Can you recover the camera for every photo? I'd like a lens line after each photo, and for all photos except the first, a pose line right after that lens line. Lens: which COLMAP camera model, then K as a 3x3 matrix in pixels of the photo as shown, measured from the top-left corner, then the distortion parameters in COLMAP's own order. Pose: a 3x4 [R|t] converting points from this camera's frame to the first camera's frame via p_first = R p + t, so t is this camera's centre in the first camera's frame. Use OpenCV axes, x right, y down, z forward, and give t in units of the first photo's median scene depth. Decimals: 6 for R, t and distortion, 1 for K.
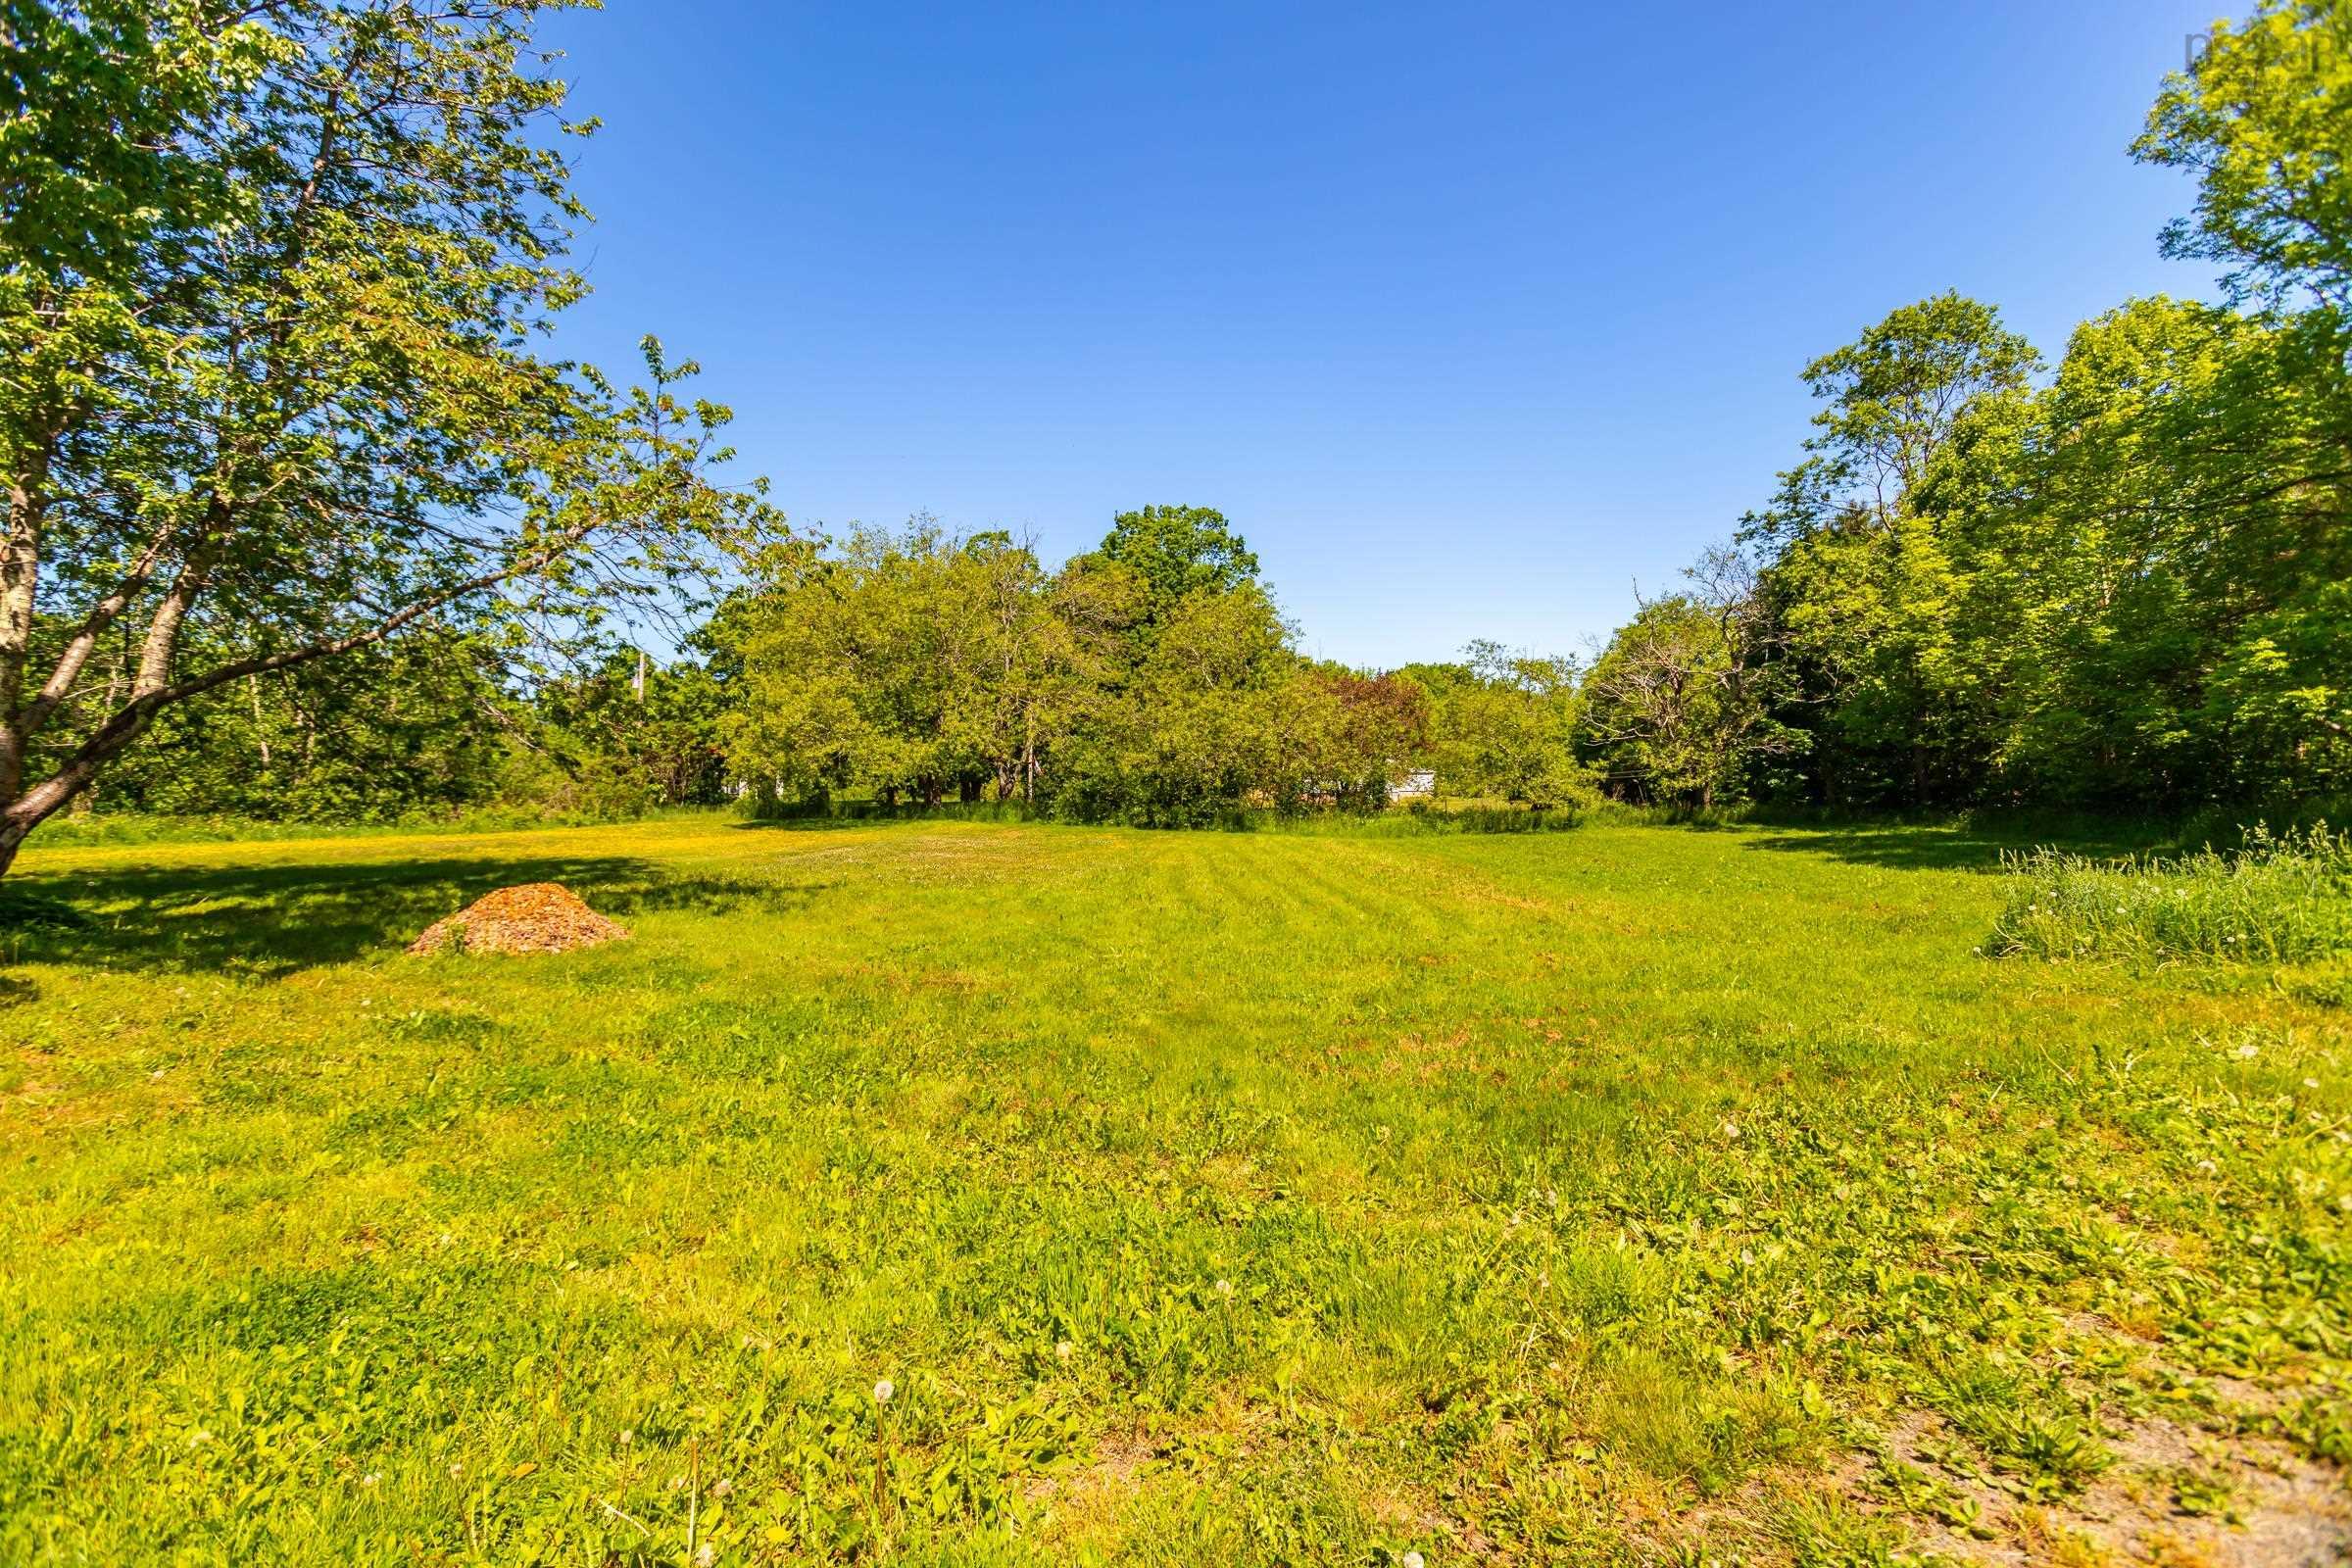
lens RADIAL K [[1040.3, 0, 1169.6], [0, 1040.3, 783.9], [0, 0, 1]] dist [-0.017922, 0.011420]
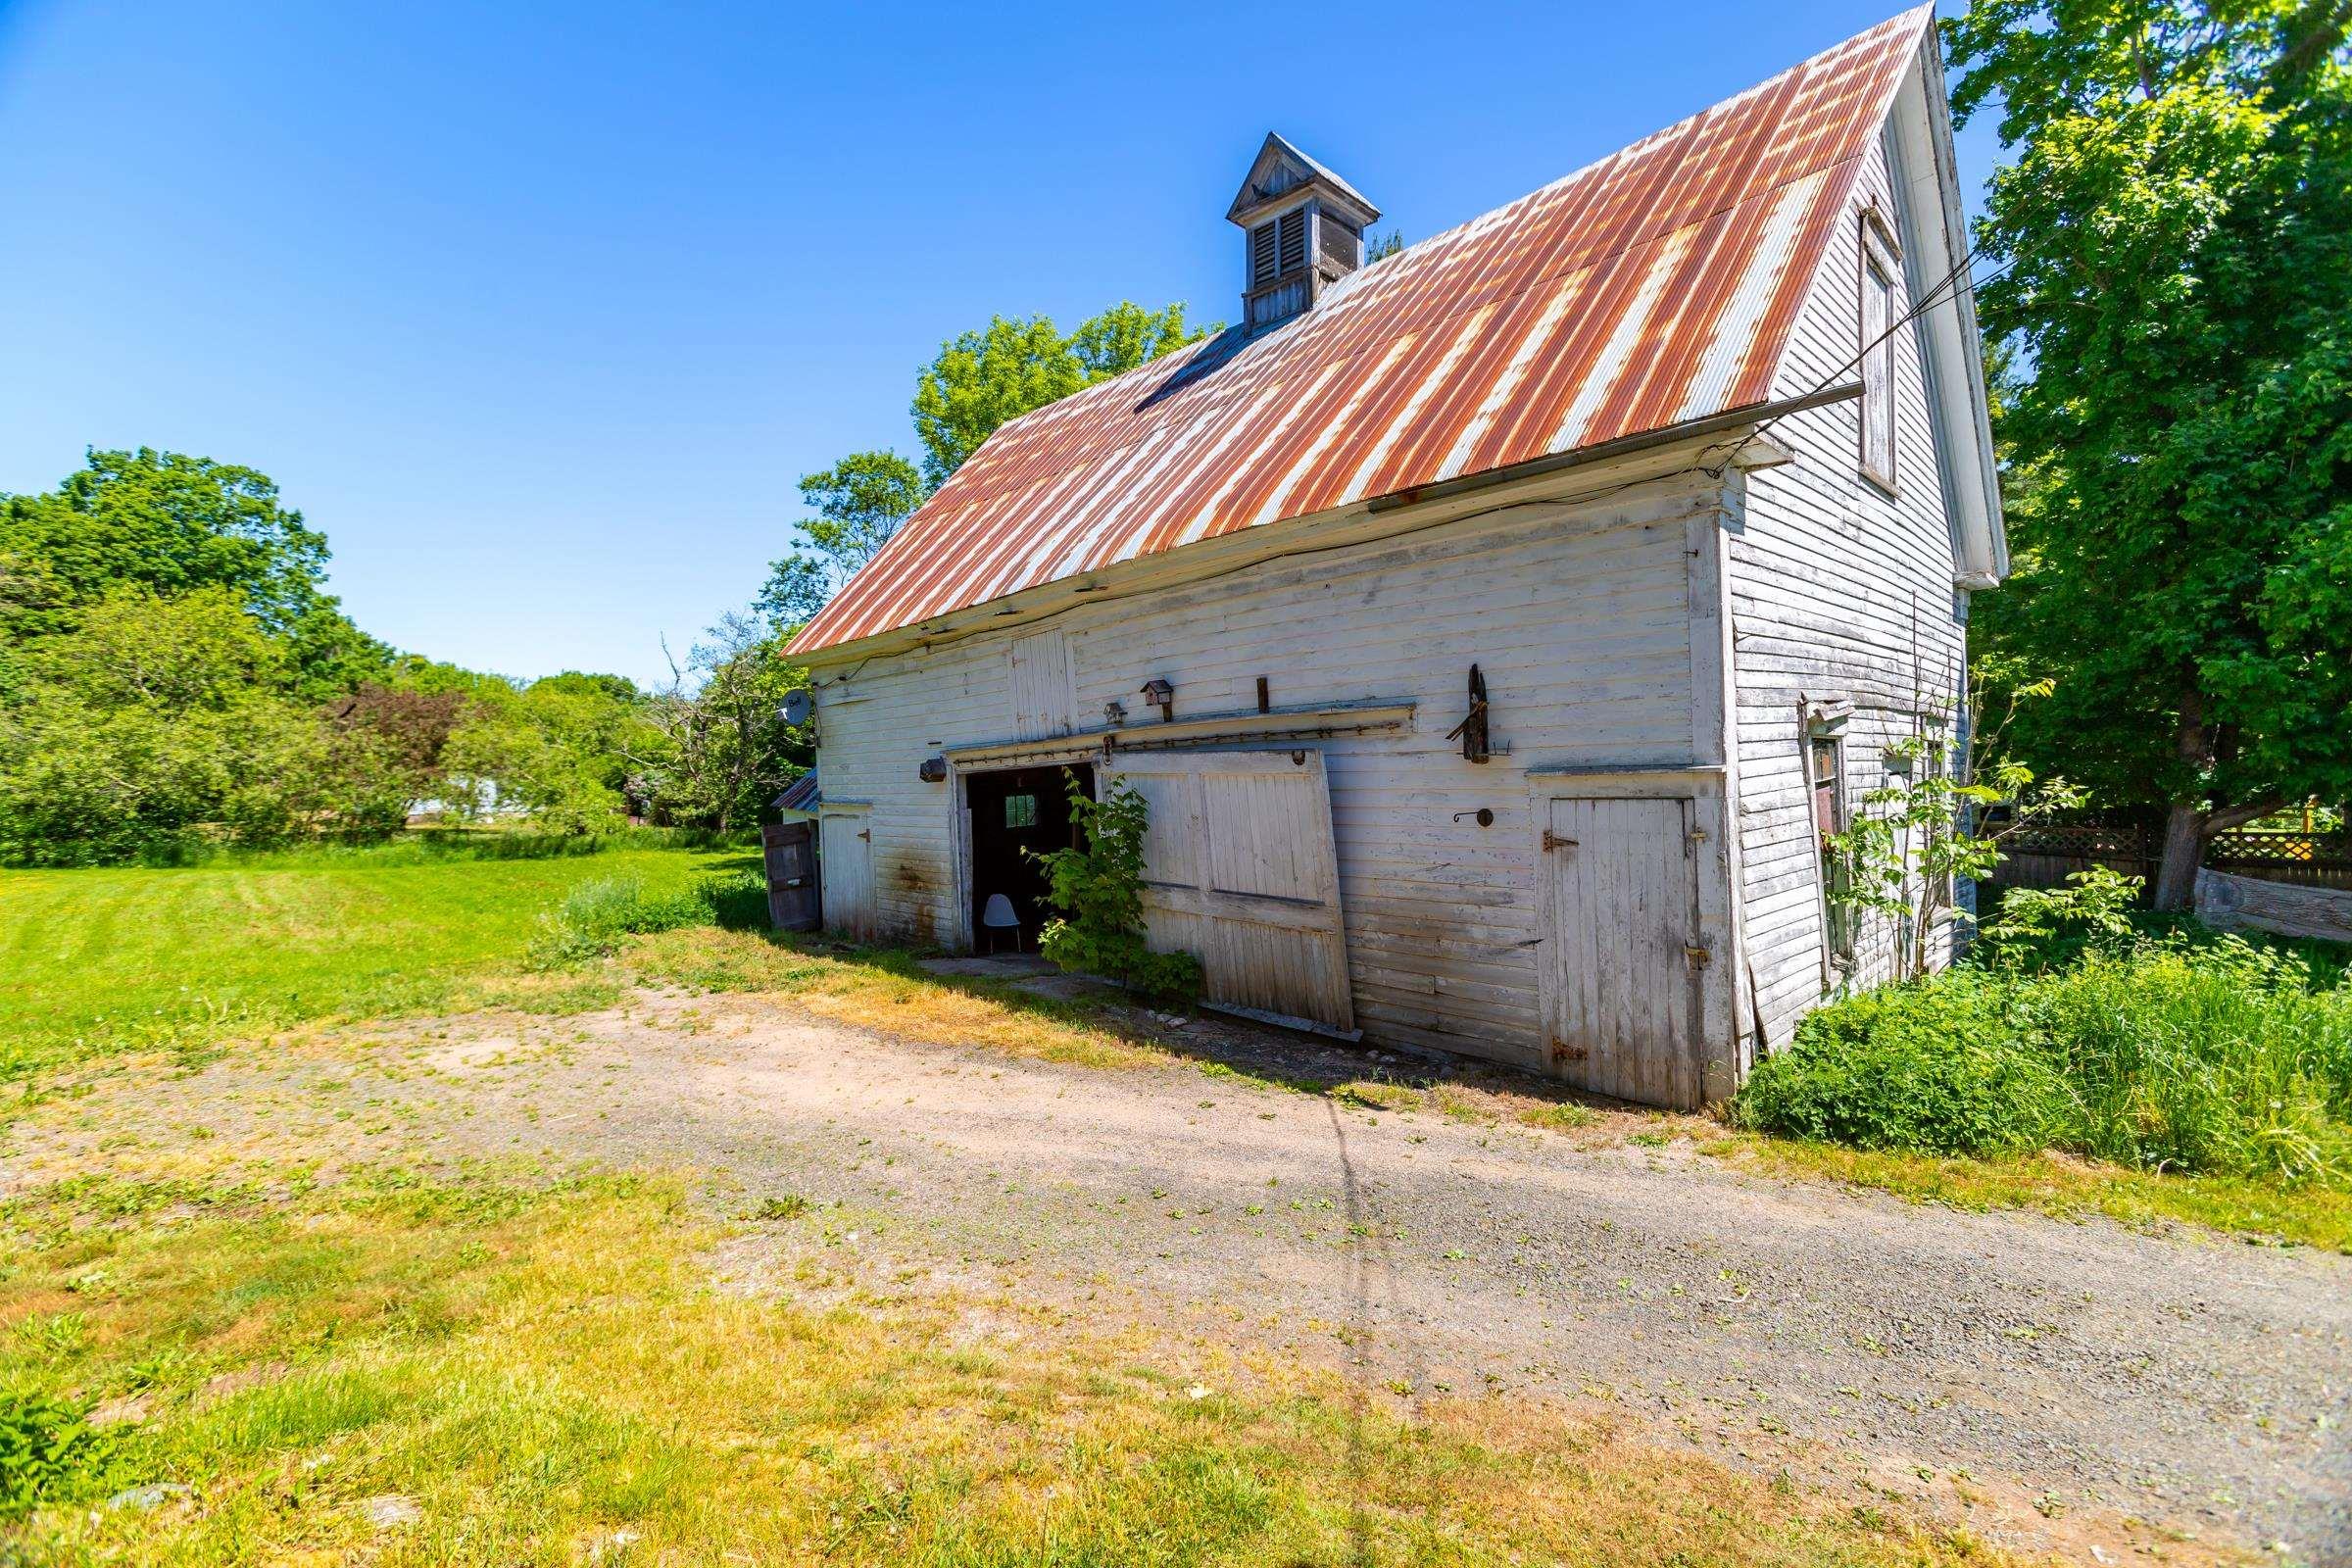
lens RADIAL K [[1040.3, 0, 1169.6], [0, 1040.3, 783.9], [0, 0, 1]] dist [-0.017922, 0.011420]
pose [[0.753265, 0.014545, 0.657557, 0.122928], [-0.005772, 0.999863, -0.015505, -0.016224], [-0.657692, 0.007884, 0.753245, -0.222703]]
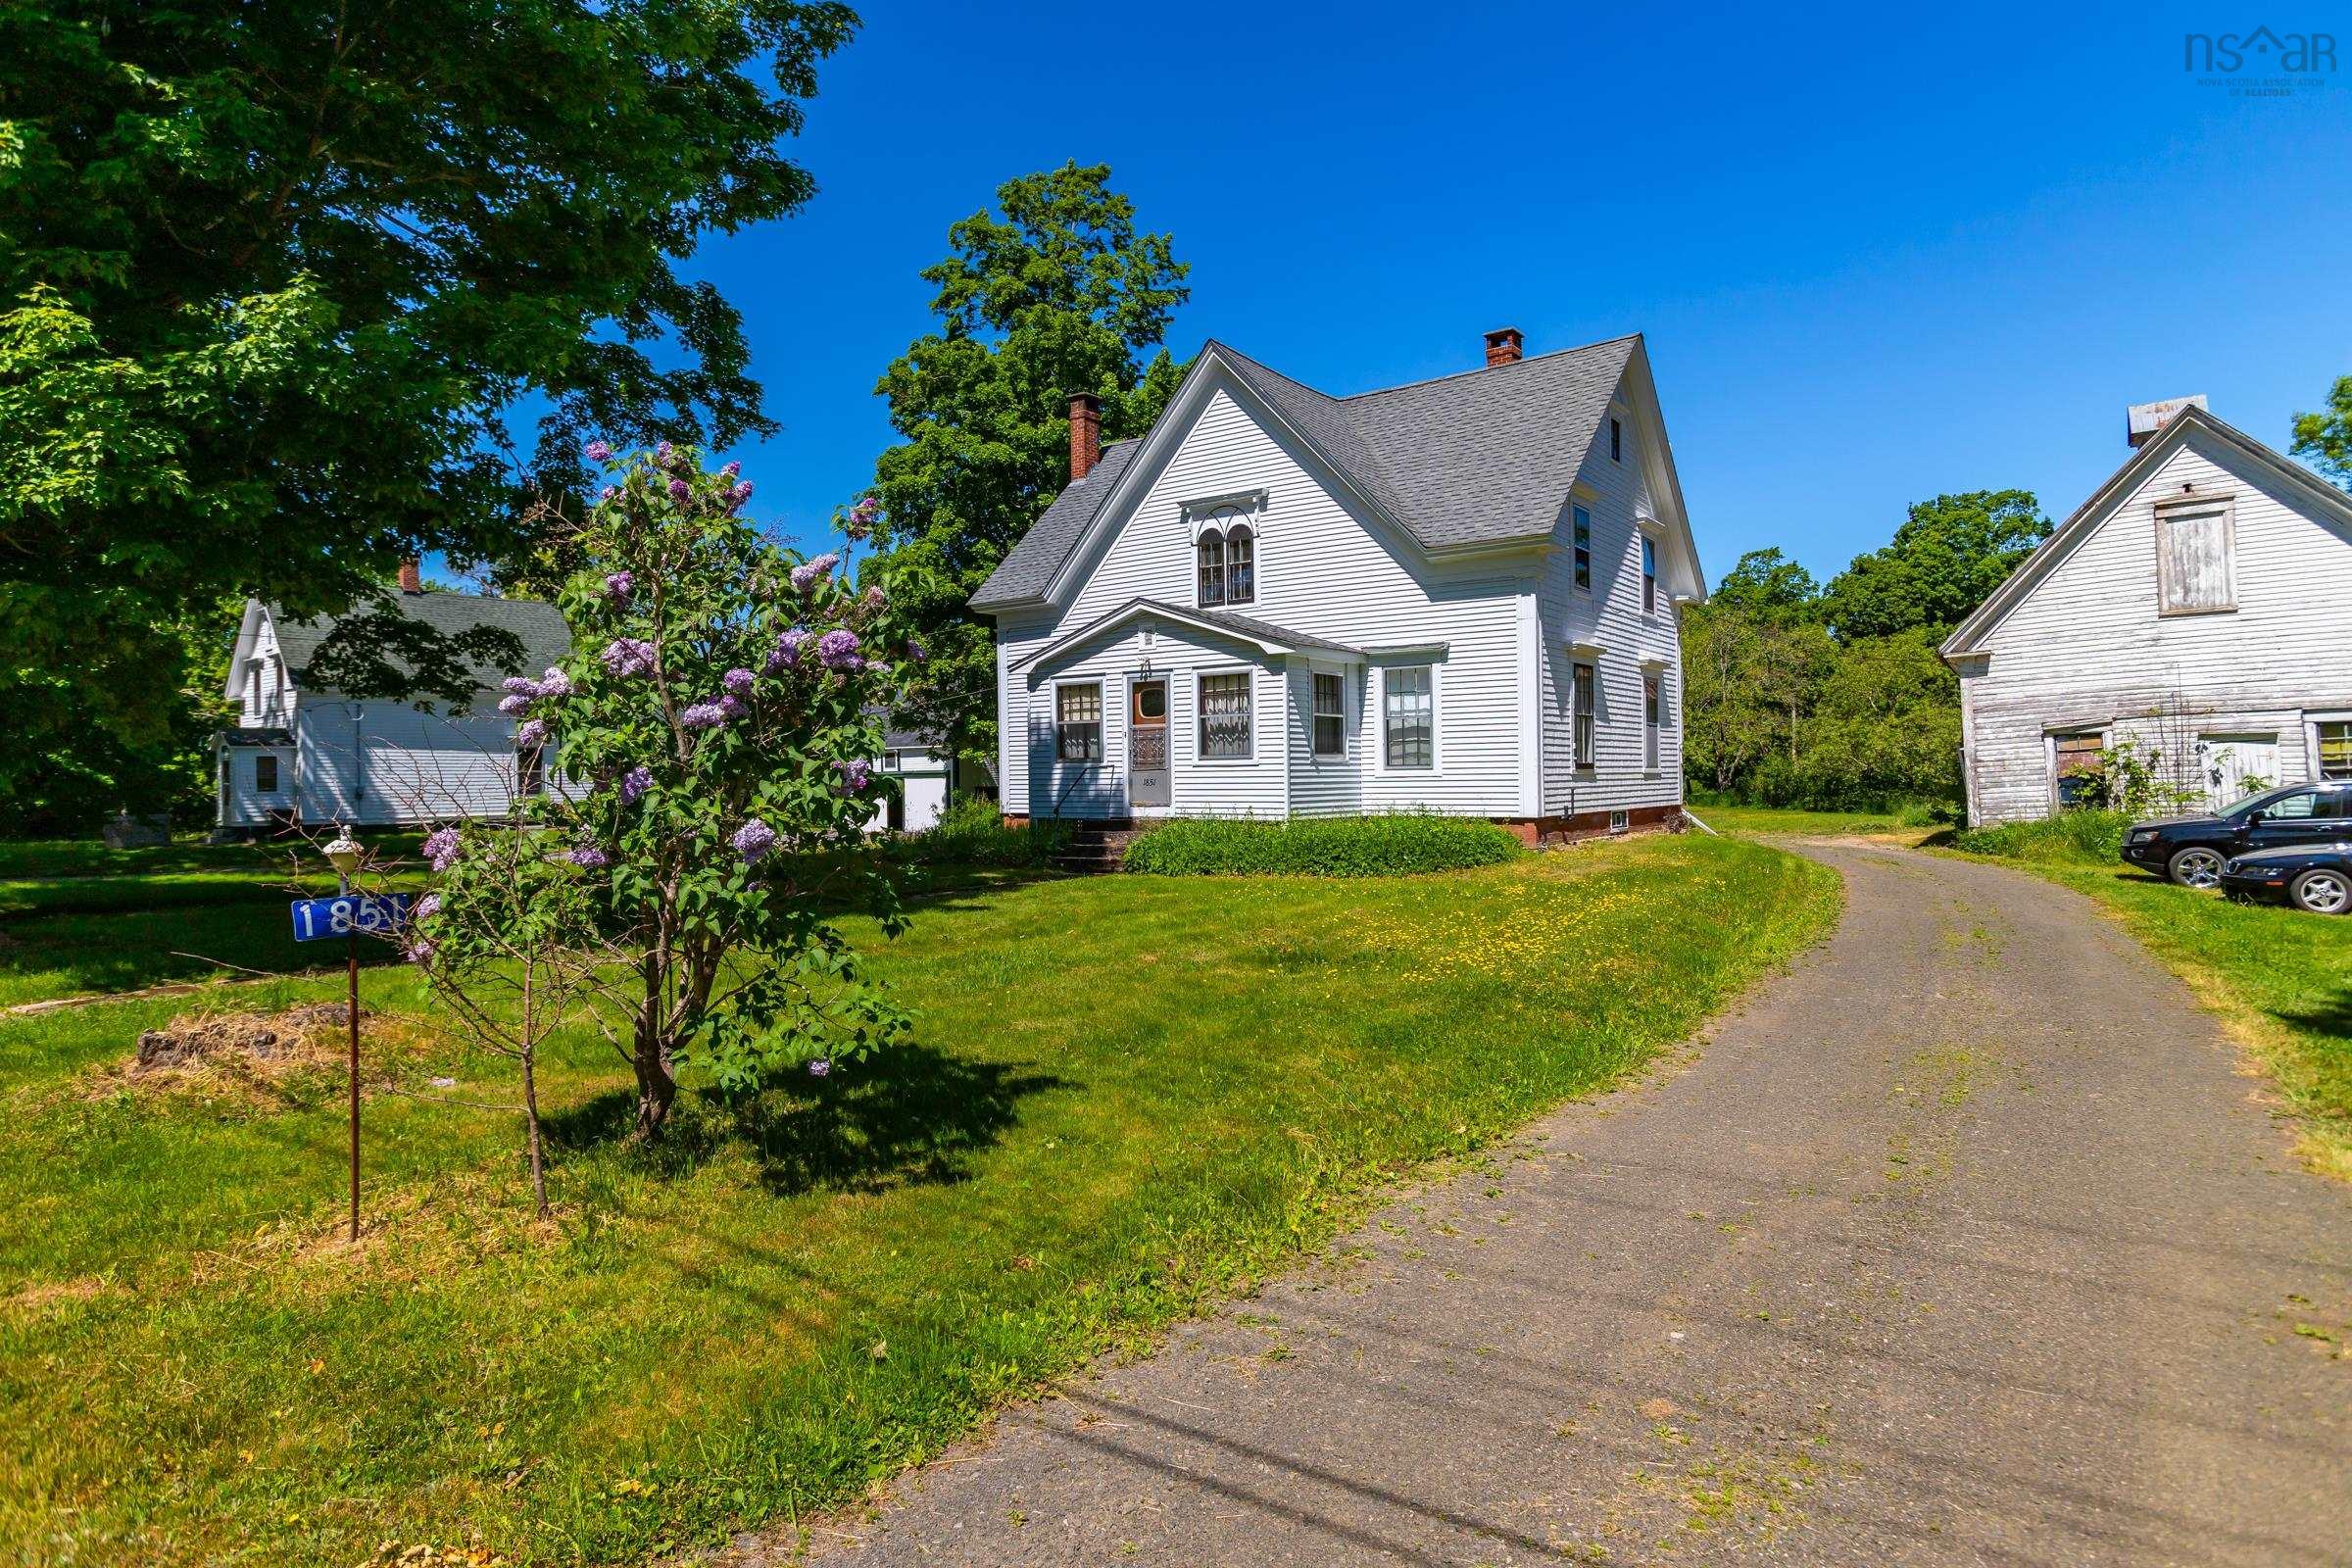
lens RADIAL K [[1292.2, 0, 1176.0], [0, 1292.2, 784.0], [0, 0, 1]] dist [-0.000686, 0.001304]
pose [[0.787103, 0.003545, -0.616811, 0.388408], [-0.000205, 0.999985, 0.005485, -0.005513], [0.616821, -0.004191, 0.787092, -0.963668]]
